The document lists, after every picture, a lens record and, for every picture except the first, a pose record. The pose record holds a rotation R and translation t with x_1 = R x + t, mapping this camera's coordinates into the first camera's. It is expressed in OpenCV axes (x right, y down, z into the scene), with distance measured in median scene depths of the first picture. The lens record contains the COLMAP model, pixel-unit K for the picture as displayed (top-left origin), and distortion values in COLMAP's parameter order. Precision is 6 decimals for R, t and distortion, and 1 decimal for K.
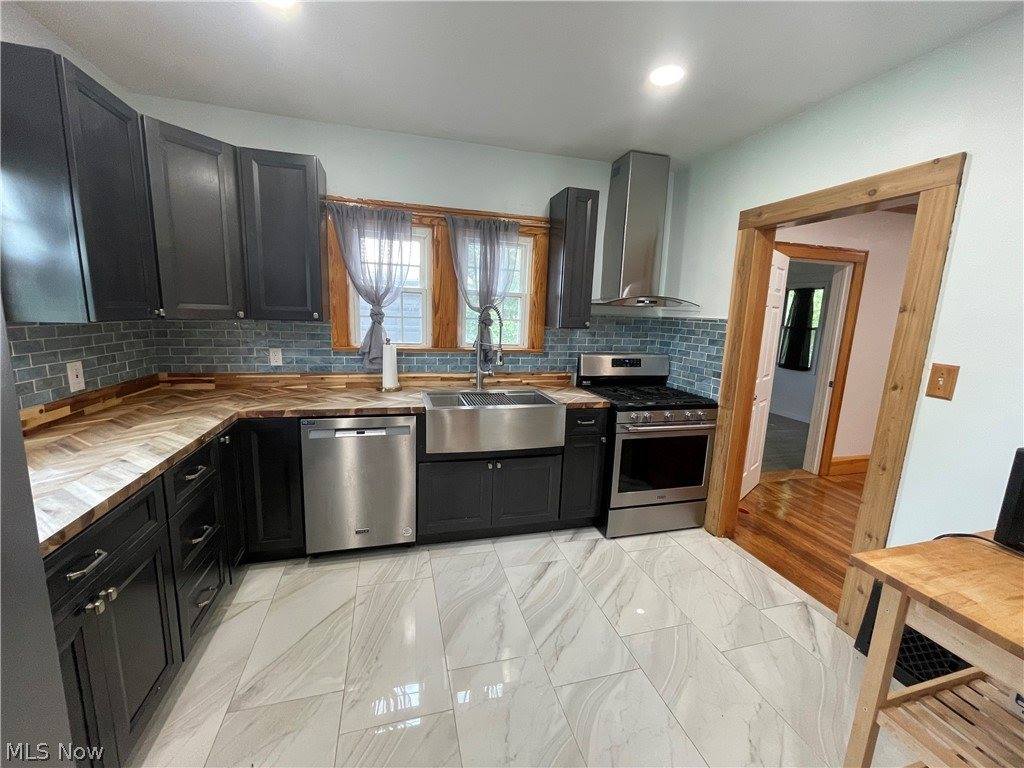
lens RADIAL K [[414.5, 0, 506.4], [0, 414.5, 383.2], [0, 0, 1]] dist [-0.004146, -0.000439]
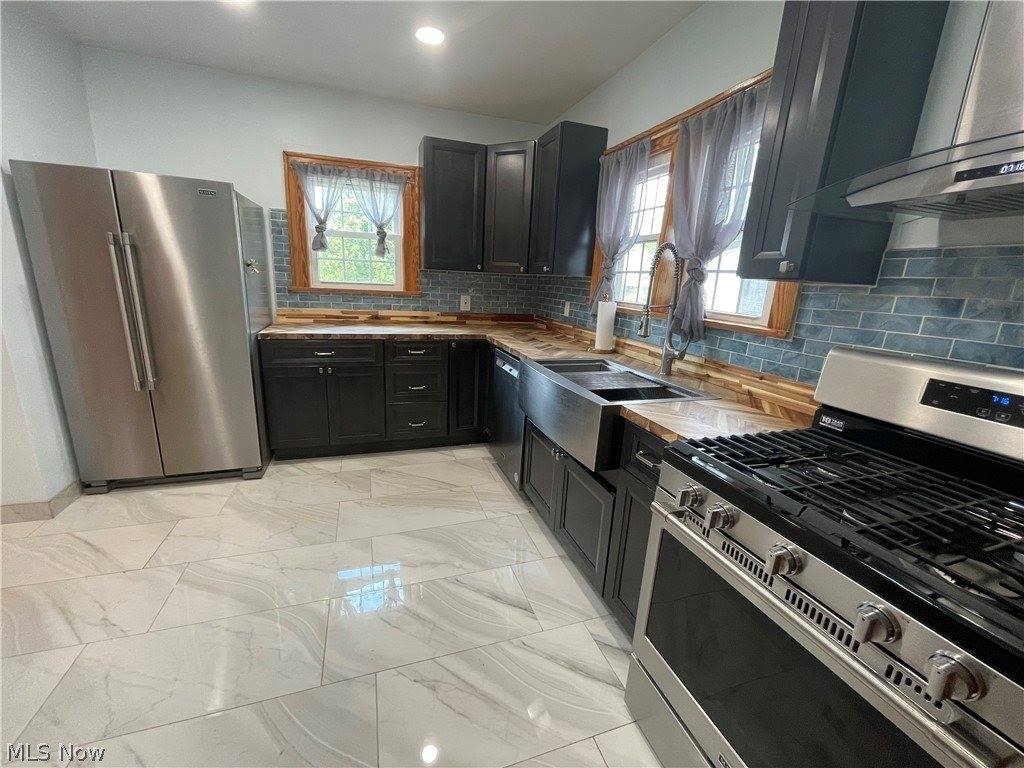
lens RADIAL K [[414.5, 0, 511.4], [0, 414.5, 384.9], [0, 0, 1]] dist [-0.004146, -0.000439]
pose [[0.060035, 0.215234, -0.974715, 0.629923], [-0.216441, 0.956052, 0.197782, -0.054142], [0.974448, 0.199094, 0.103982, 0.739812]]
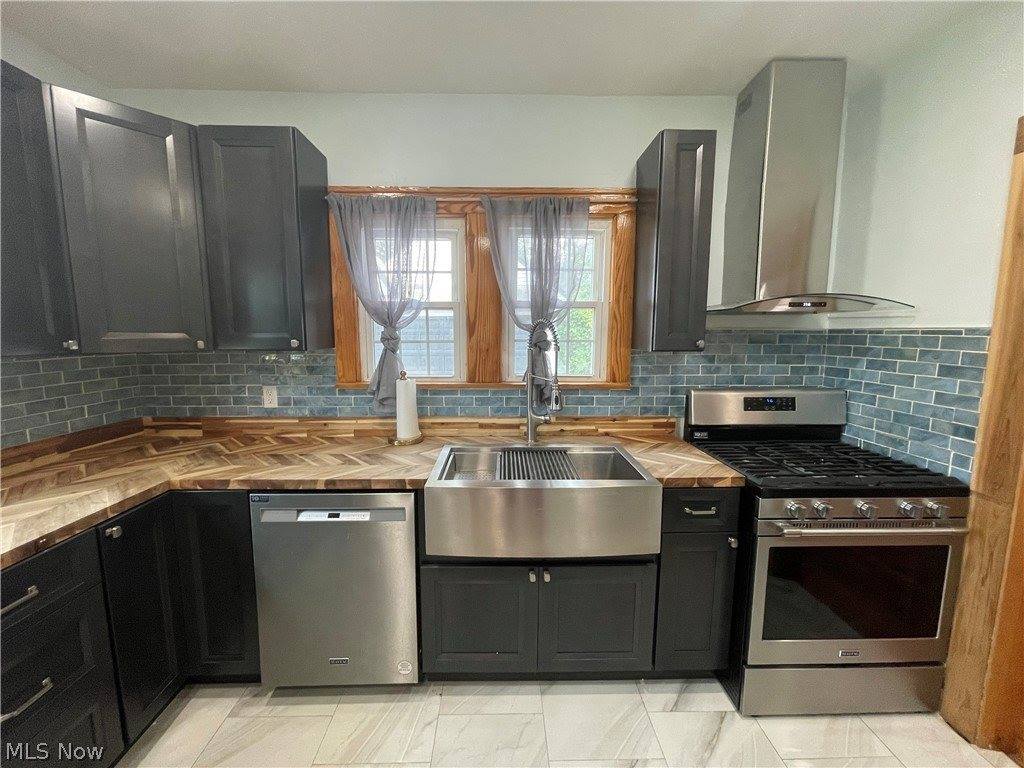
lens RADIAL K [[414.5, 0, 505.7], [0, 414.5, 382.6], [0, 0, 1]] dist [-0.004146, -0.000439]
pose [[0.968207, -0.004215, -0.250115, 0.070705], [-0.009271, 0.998566, -0.052719, -0.051498], [0.249978, 0.053362, 0.966780, 0.341004]]
